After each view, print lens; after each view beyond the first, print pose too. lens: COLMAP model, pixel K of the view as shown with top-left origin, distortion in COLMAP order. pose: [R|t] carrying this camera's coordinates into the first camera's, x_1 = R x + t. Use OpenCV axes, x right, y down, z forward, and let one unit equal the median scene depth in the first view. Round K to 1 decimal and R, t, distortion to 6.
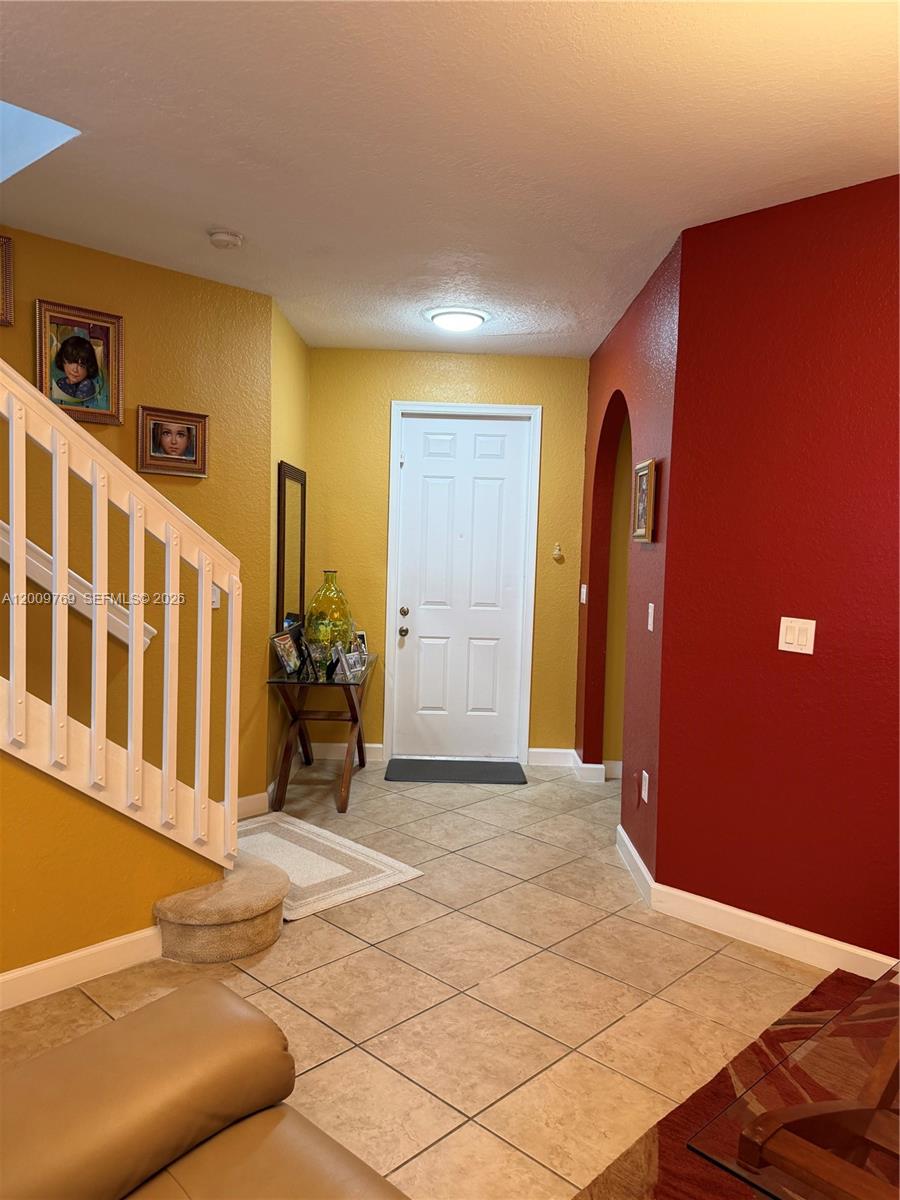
lens RADIAL K [[841.6, 0, 450.0], [0, 841.6, 600.0], [0, 0, 1]] dist [0.073277, -0.081114]
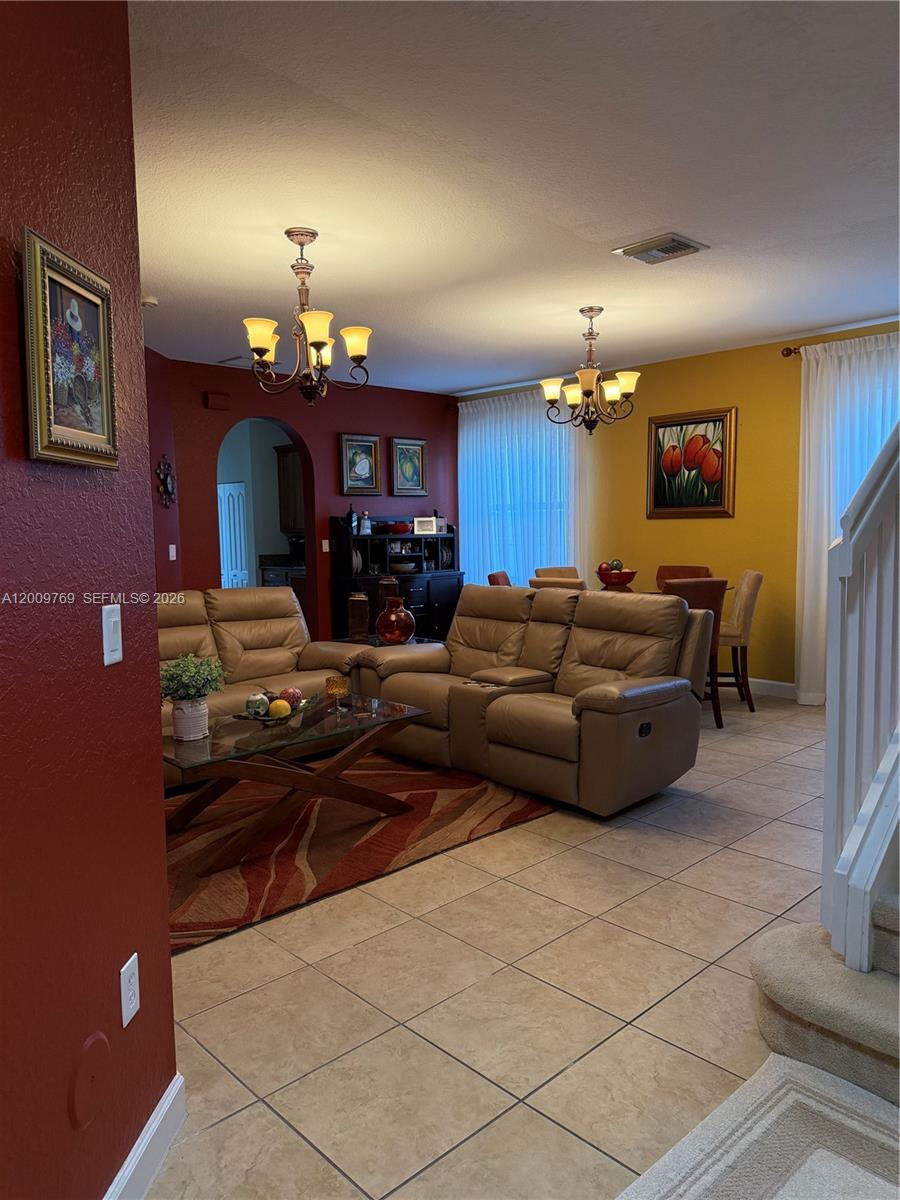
lens RADIAL K [[841.6, 0, 450.0], [0, 841.6, 600.0], [0, 0, 1]] dist [0.073277, -0.081114]
pose [[-0.998822, -0.018659, 0.044801, 0.045143], [-0.011674, 0.988407, 0.151378, -0.088889], [-0.047106, 0.150676, -0.987460, 1.859253]]
